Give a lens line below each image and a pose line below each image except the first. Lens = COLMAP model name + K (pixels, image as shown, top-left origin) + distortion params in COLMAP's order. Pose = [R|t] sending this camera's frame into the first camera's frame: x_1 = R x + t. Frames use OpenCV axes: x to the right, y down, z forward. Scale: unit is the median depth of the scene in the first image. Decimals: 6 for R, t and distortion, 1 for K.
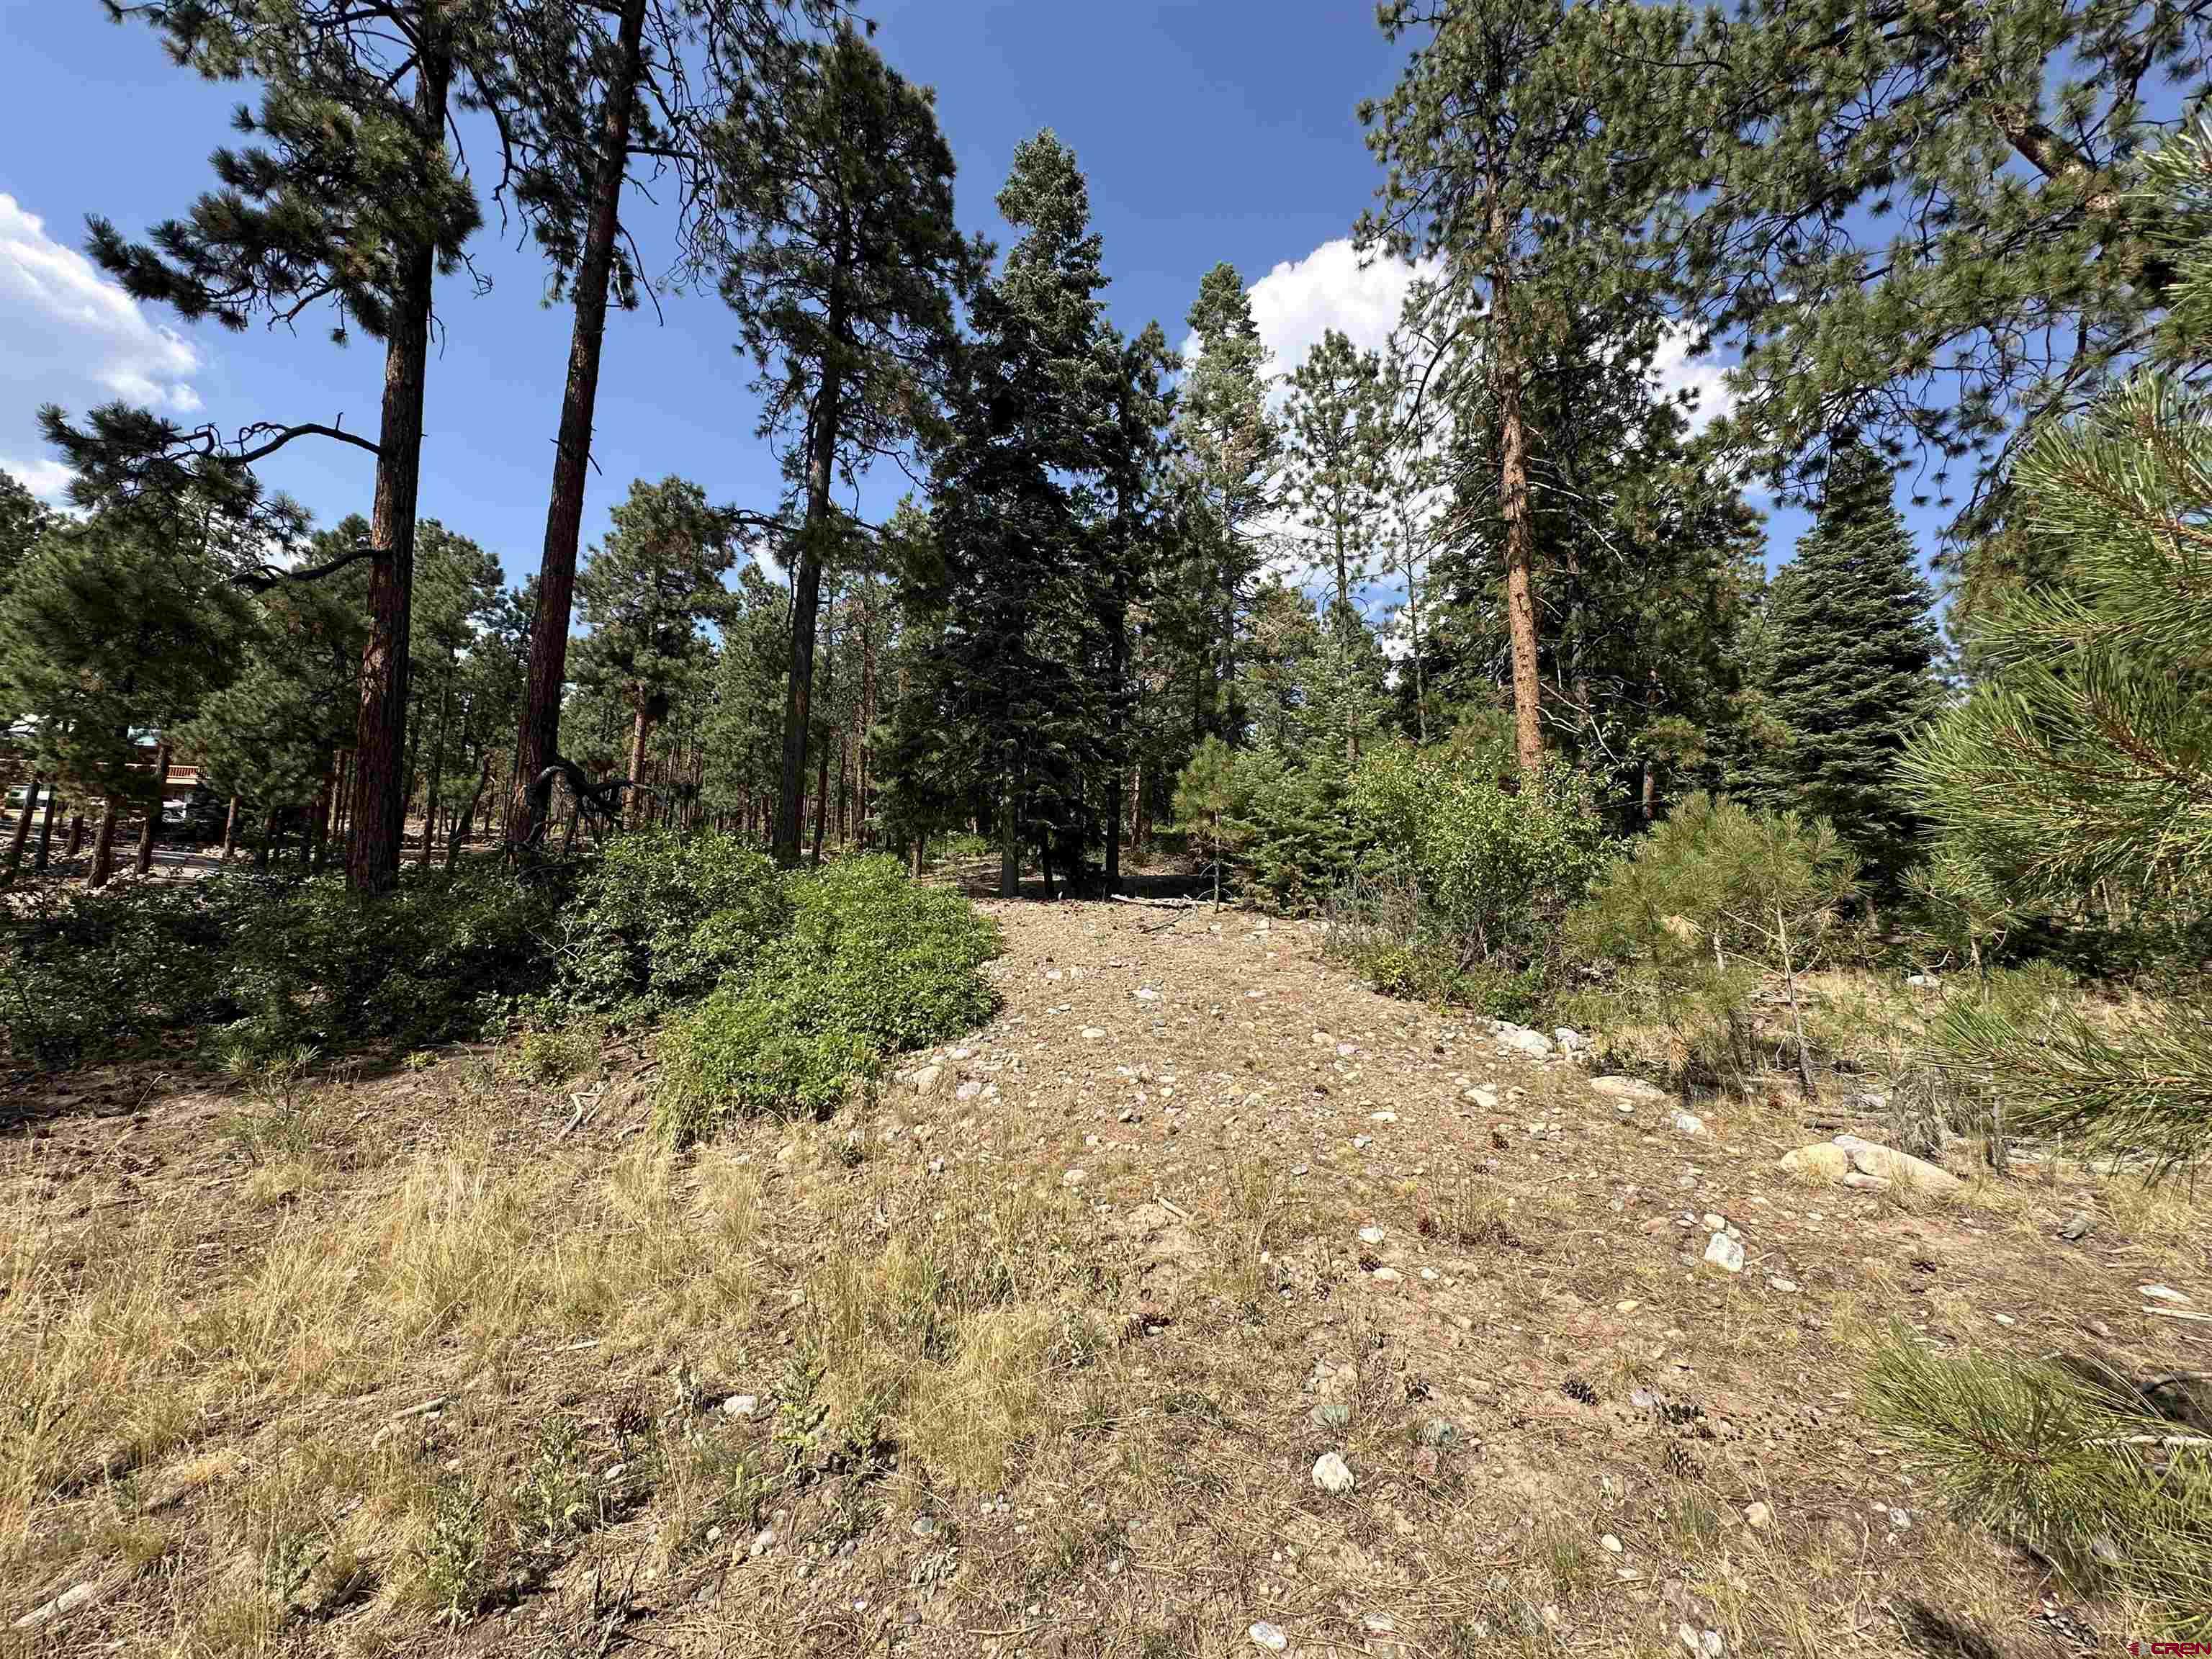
lens RADIAL K [[871.6, 0, 1101.9], [0, 871.6, 824.8], [0, 0, 1]] dist [-0.004962, 0.001120]
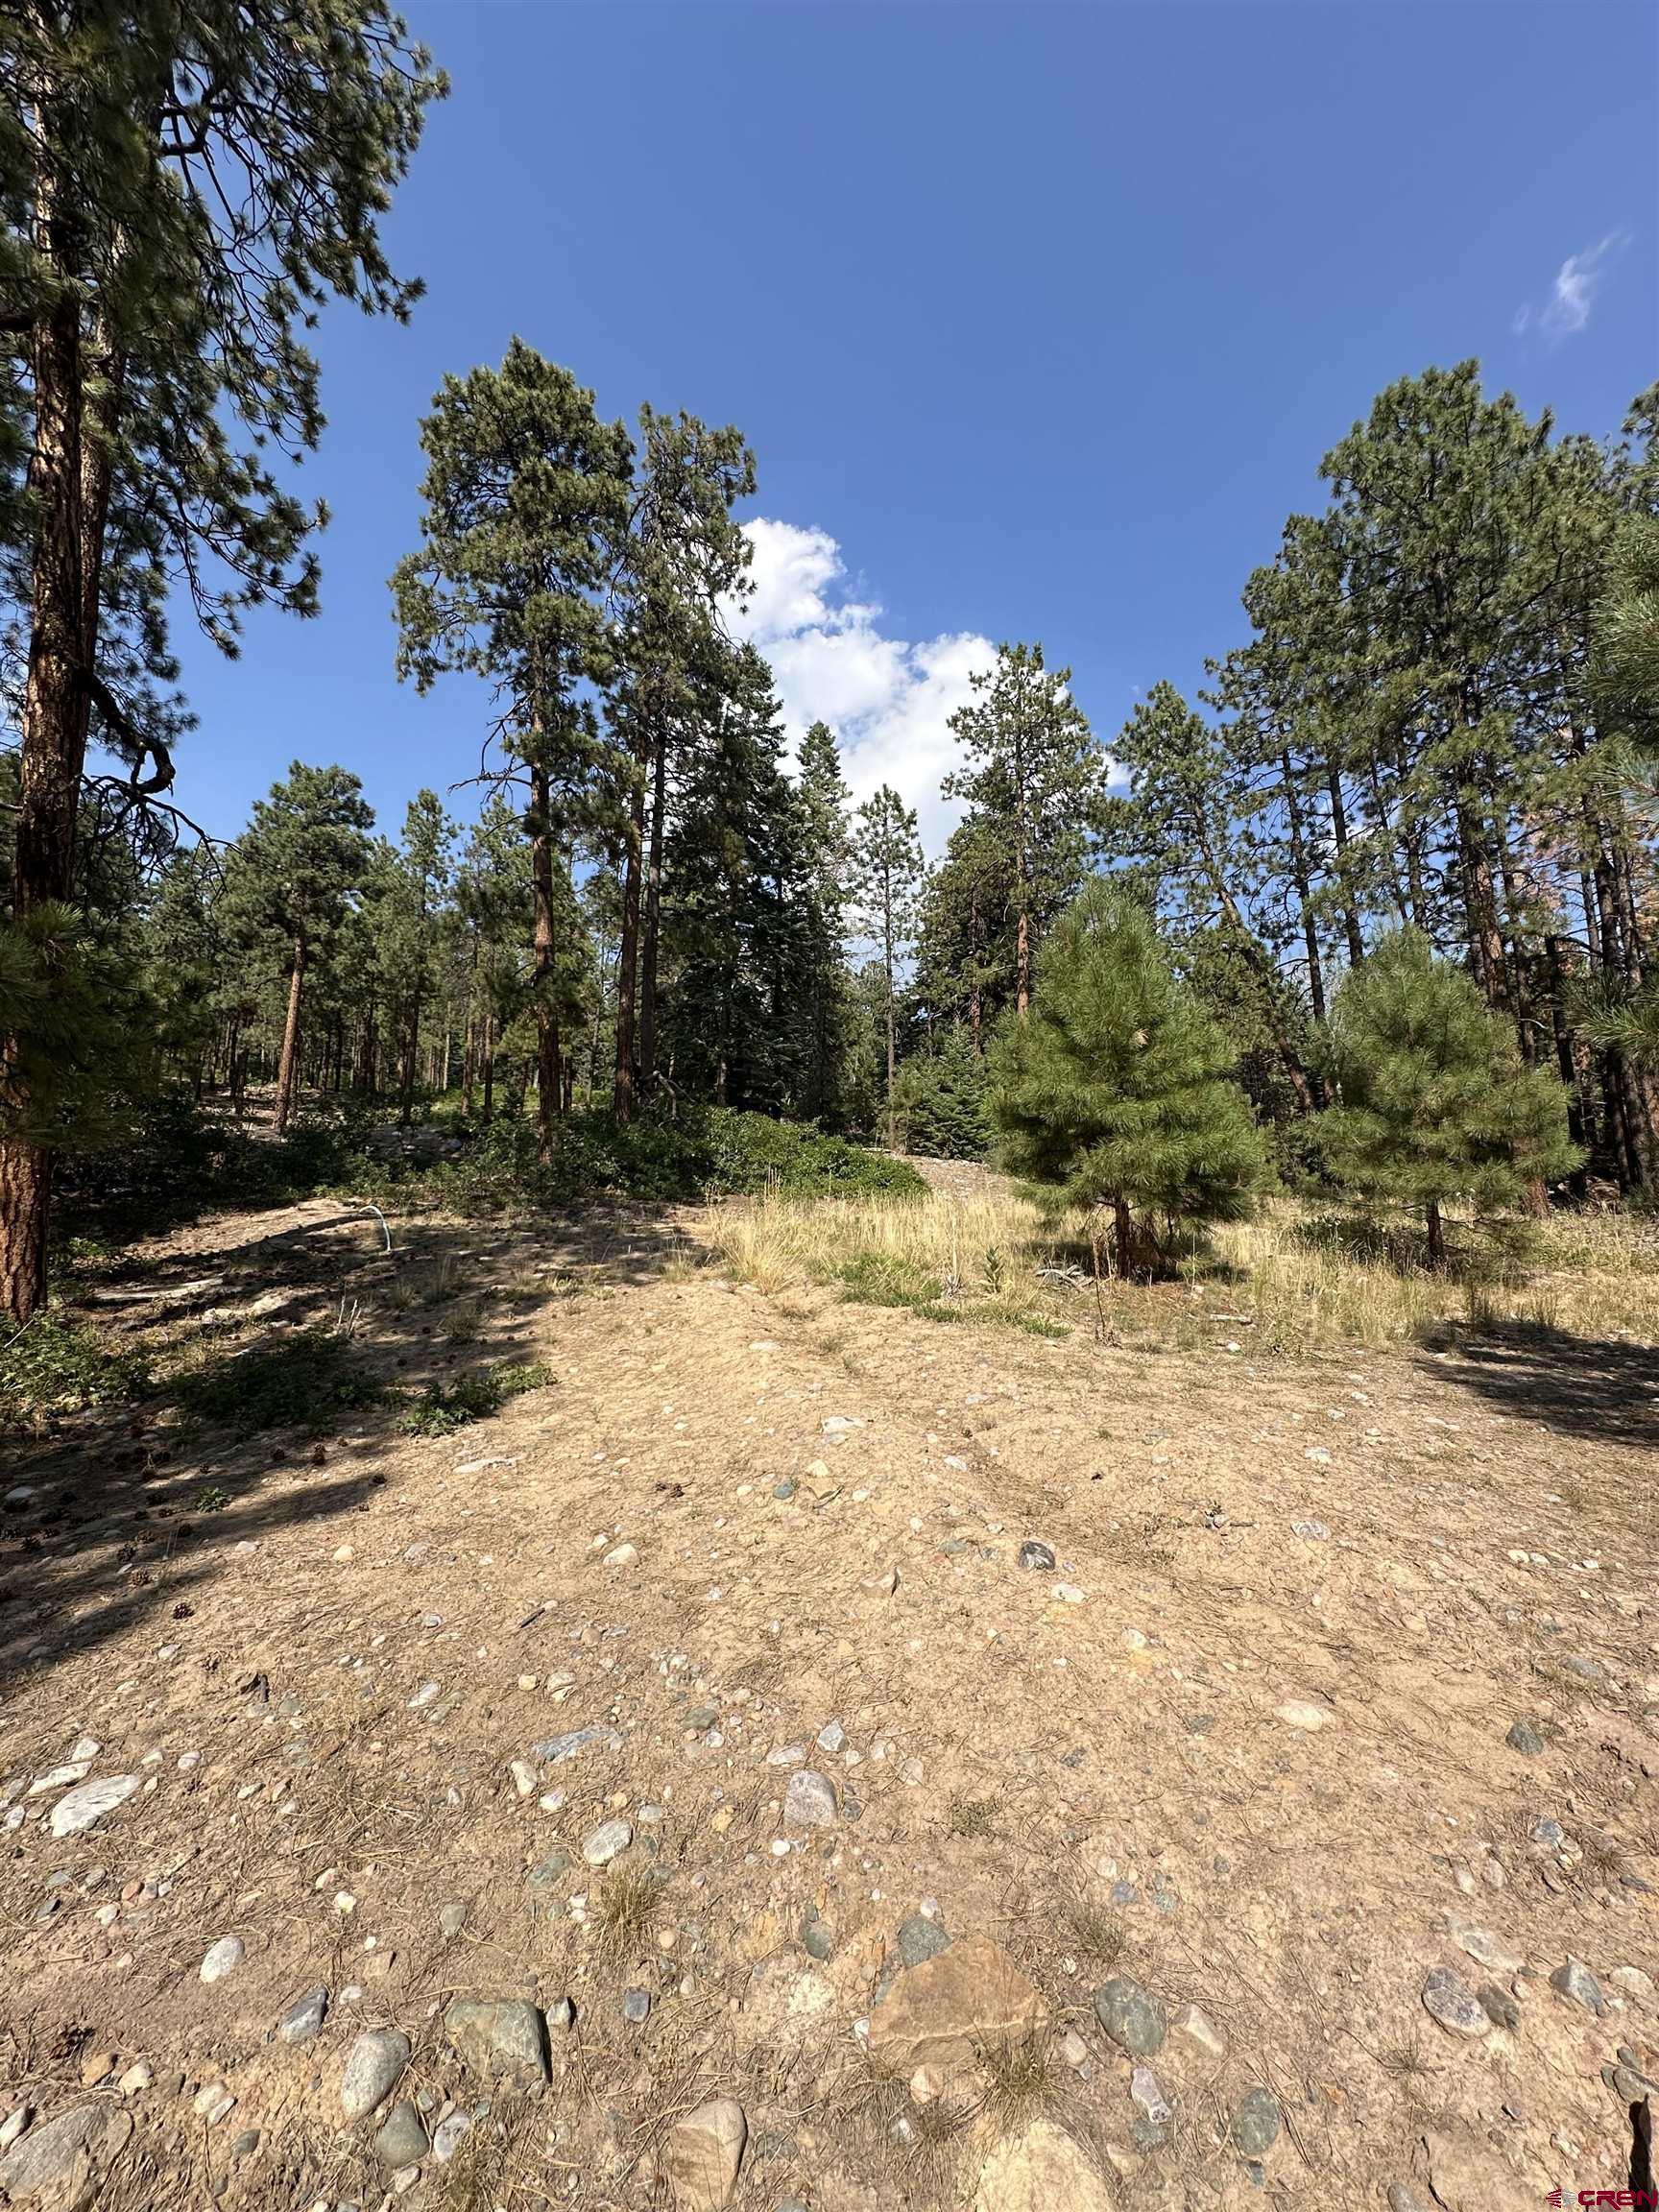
lens RADIAL K [[871.6, 0, 832.6], [0, 871.6, 1101.5], [0, 0, 1]] dist [-0.004962, 0.001120]
pose [[0.921418, 0.060563, 0.383825, -0.839966], [-0.063420, 0.997973, -0.005221, -0.005766], [-0.383363, -0.019532, 0.923391, -0.852496]]
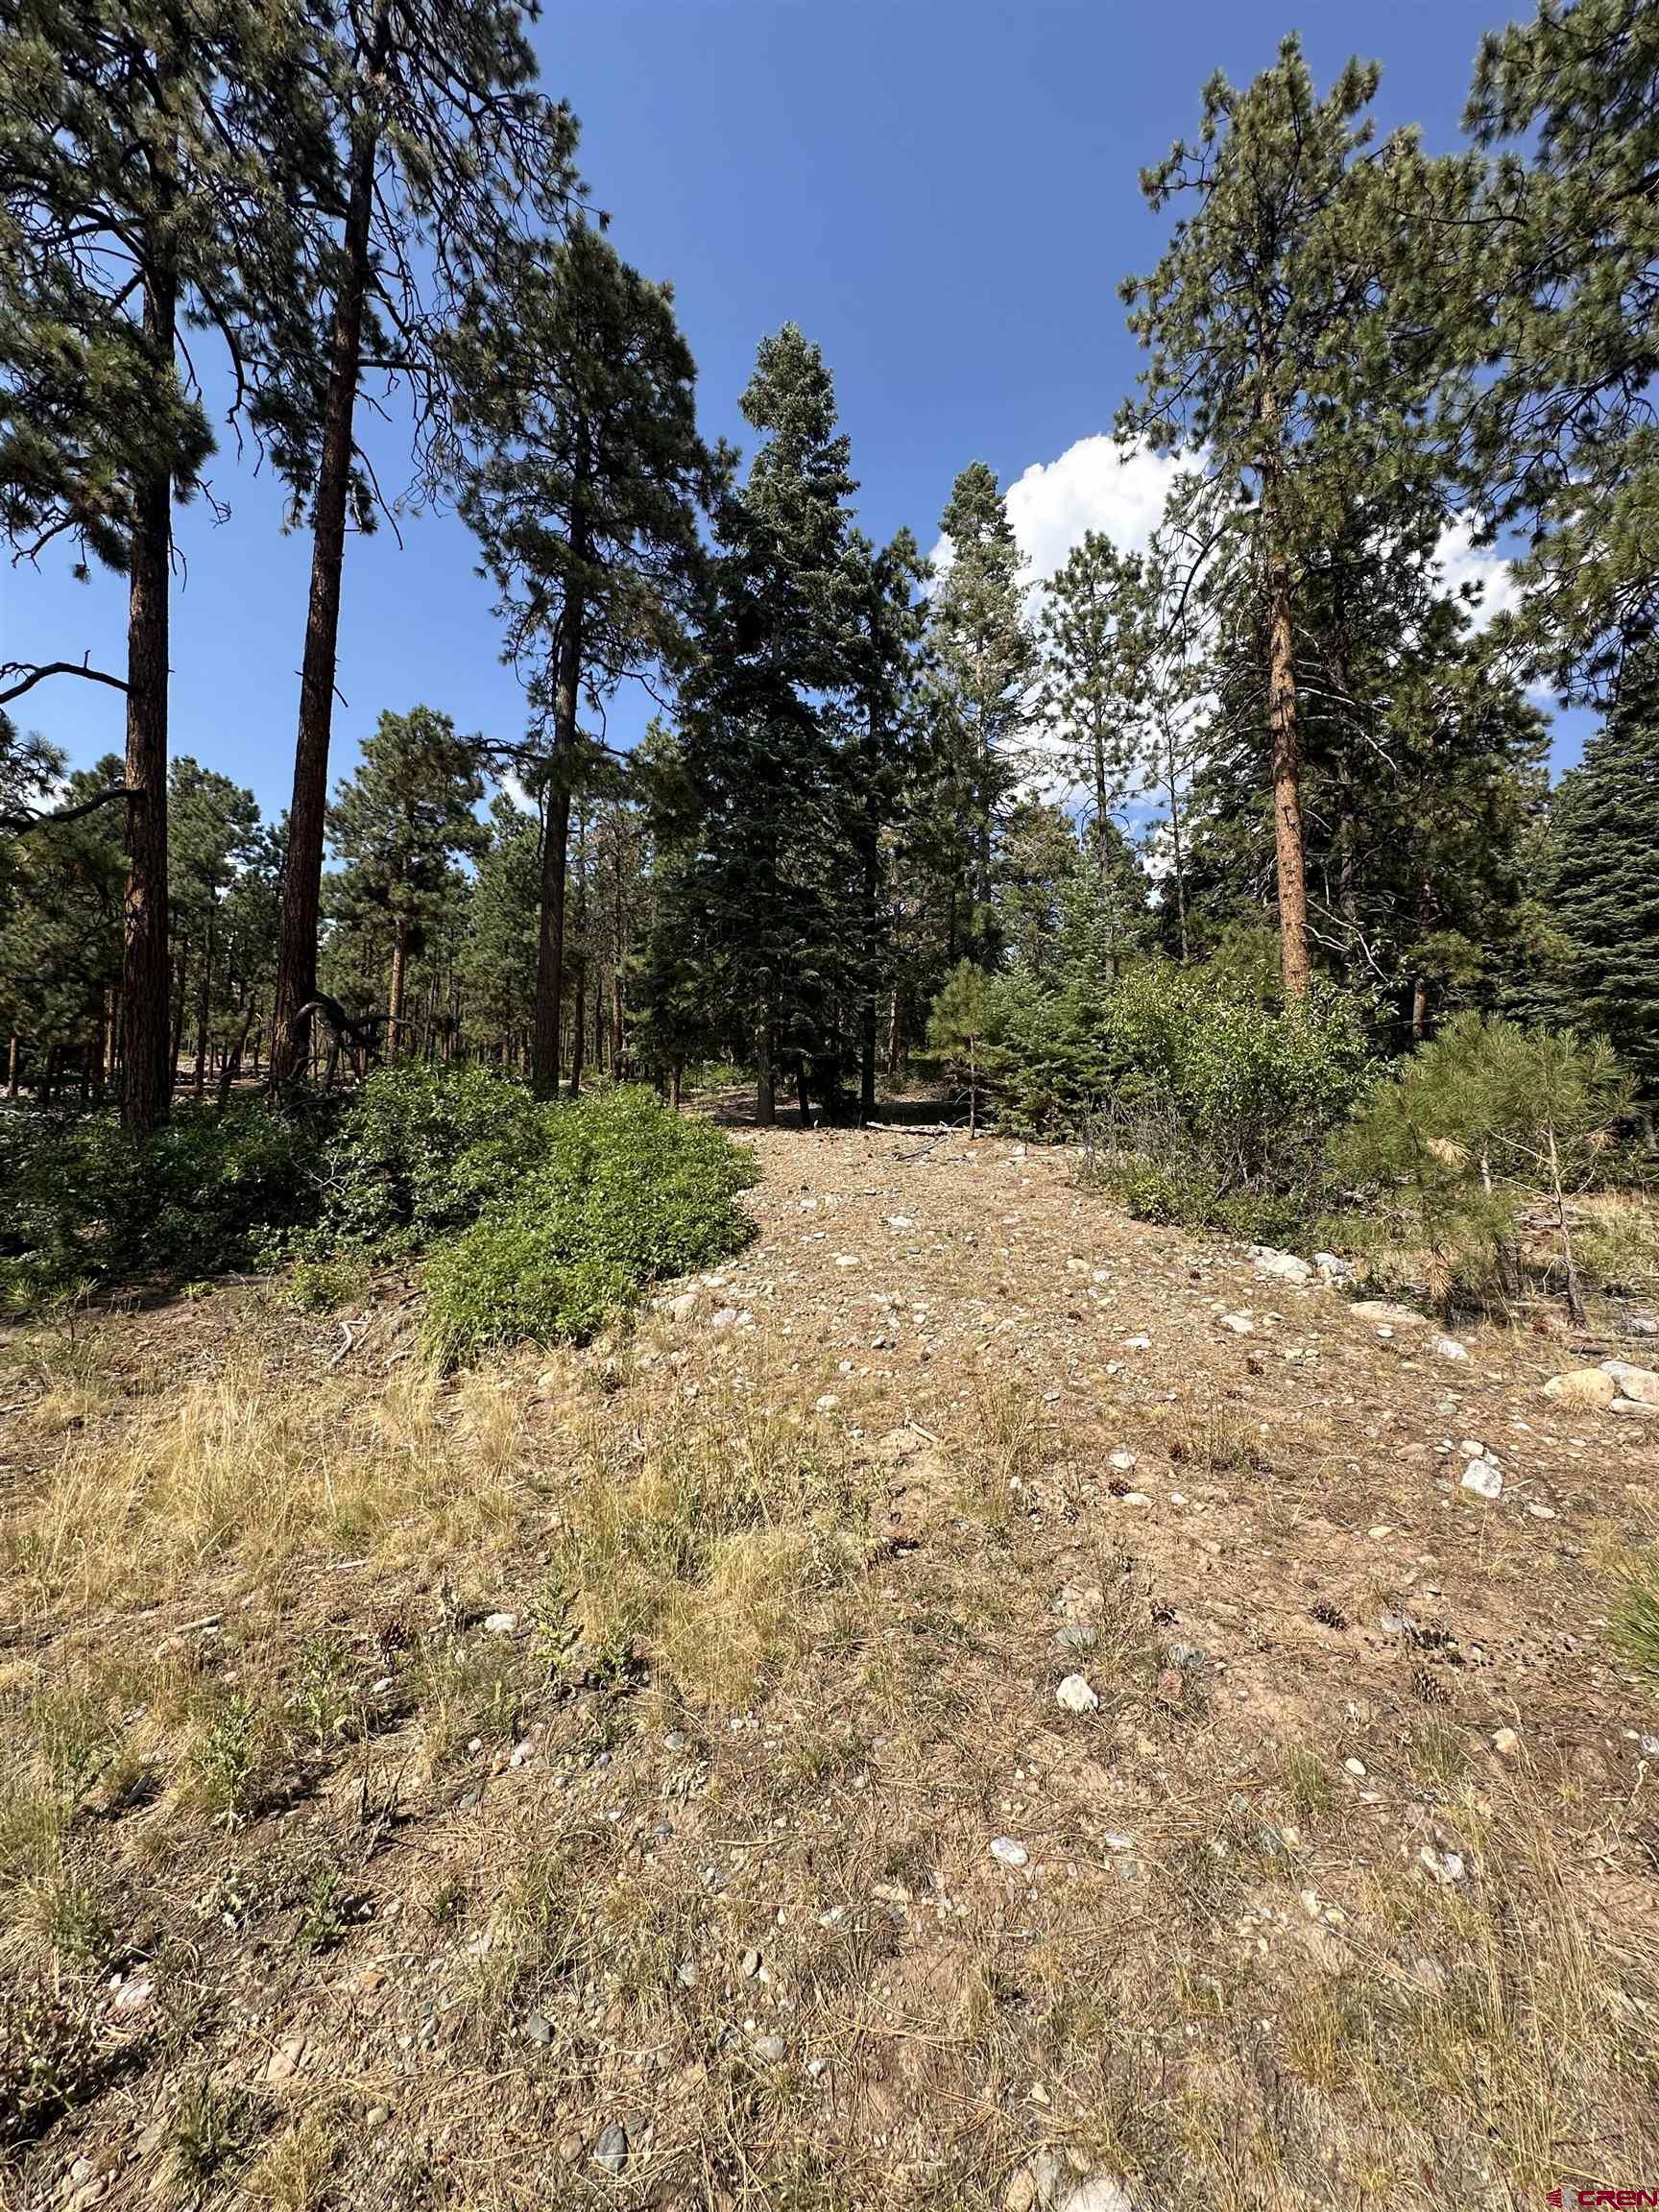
lens RADIAL K [[871.6, 0, 831.7], [0, 871.6, 1098.5], [0, 0, 1]] dist [-0.004962, 0.001120]
pose [[0.999363, -0.012411, -0.033467, 0.005070], [0.014186, 0.998476, 0.053332, -0.001114], [0.032754, -0.053773, 0.998016, 0.003913]]
